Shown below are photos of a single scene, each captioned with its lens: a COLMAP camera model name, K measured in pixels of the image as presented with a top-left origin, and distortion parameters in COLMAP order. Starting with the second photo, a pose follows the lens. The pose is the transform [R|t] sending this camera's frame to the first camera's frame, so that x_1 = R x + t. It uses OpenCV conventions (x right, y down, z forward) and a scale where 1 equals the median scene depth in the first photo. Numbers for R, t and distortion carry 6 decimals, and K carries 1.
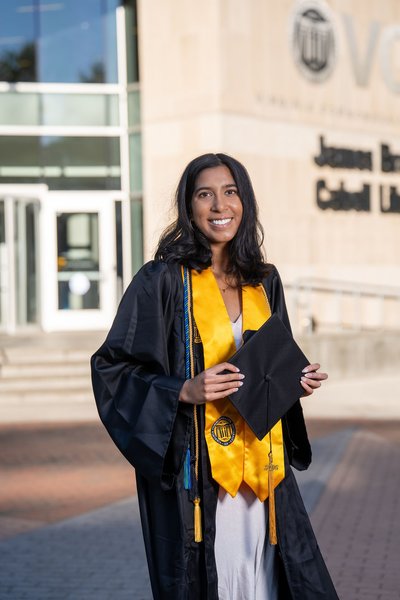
lens RADIAL K [[950.3, 0, 200.4], [0, 950.3, 289.0], [0, 0, 1]] dist [0.222501, -0.041196]
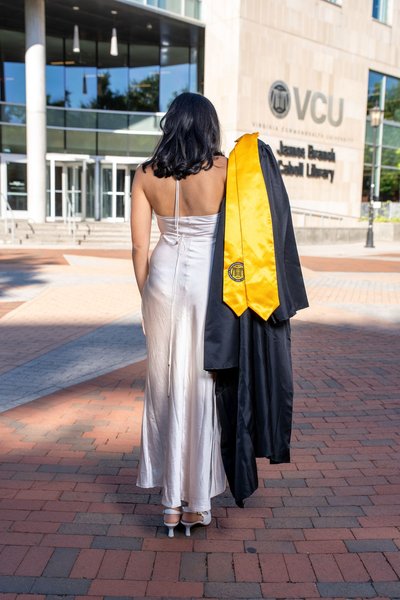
lens RADIAL K [[570.3, 0, 201.6], [0, 570.3, 289.2], [0, 0, 1]] dist [-0.004307, 0.012917]
pose [[0.996903, 0.053065, -0.058032, 0.034179], [-0.045183, 0.990539, 0.129578, 0.021361], [0.064359, -0.126555, 0.989870, -0.390720]]
